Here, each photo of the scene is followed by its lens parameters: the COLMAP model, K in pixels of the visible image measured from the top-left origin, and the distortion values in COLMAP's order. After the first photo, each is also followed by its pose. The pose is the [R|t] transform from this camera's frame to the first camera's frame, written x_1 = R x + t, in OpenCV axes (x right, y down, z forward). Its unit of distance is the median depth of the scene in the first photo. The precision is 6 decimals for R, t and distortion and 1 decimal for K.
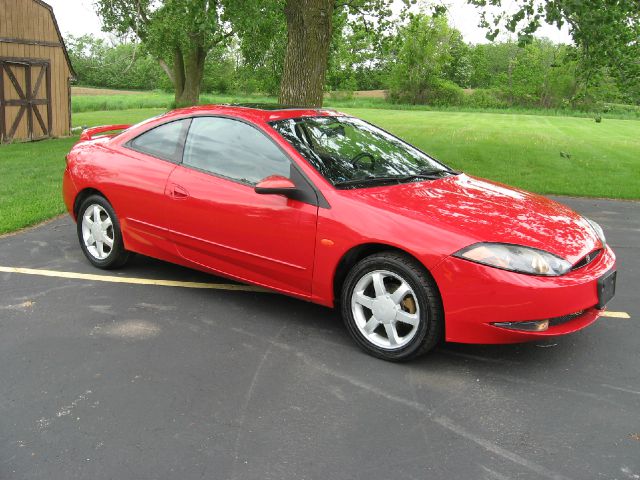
lens RADIAL K [[665.7, 0, 327.5], [0, 665.7, 238.0], [0, 0, 1]] dist [-0.139458, 0.076944]
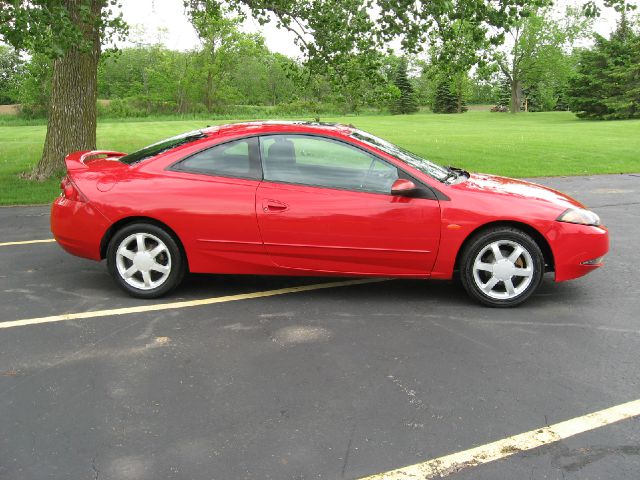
lens RADIAL K [[665.7, 0, 327.5], [0, 665.7, 238.0], [0, 0, 1]] dist [-0.139458, 0.076944]
pose [[0.839778, -0.139950, 0.524583, -0.197719], [0.145590, 0.988867, 0.030747, -0.010443], [-0.523046, 0.050553, 0.850804, 0.012254]]
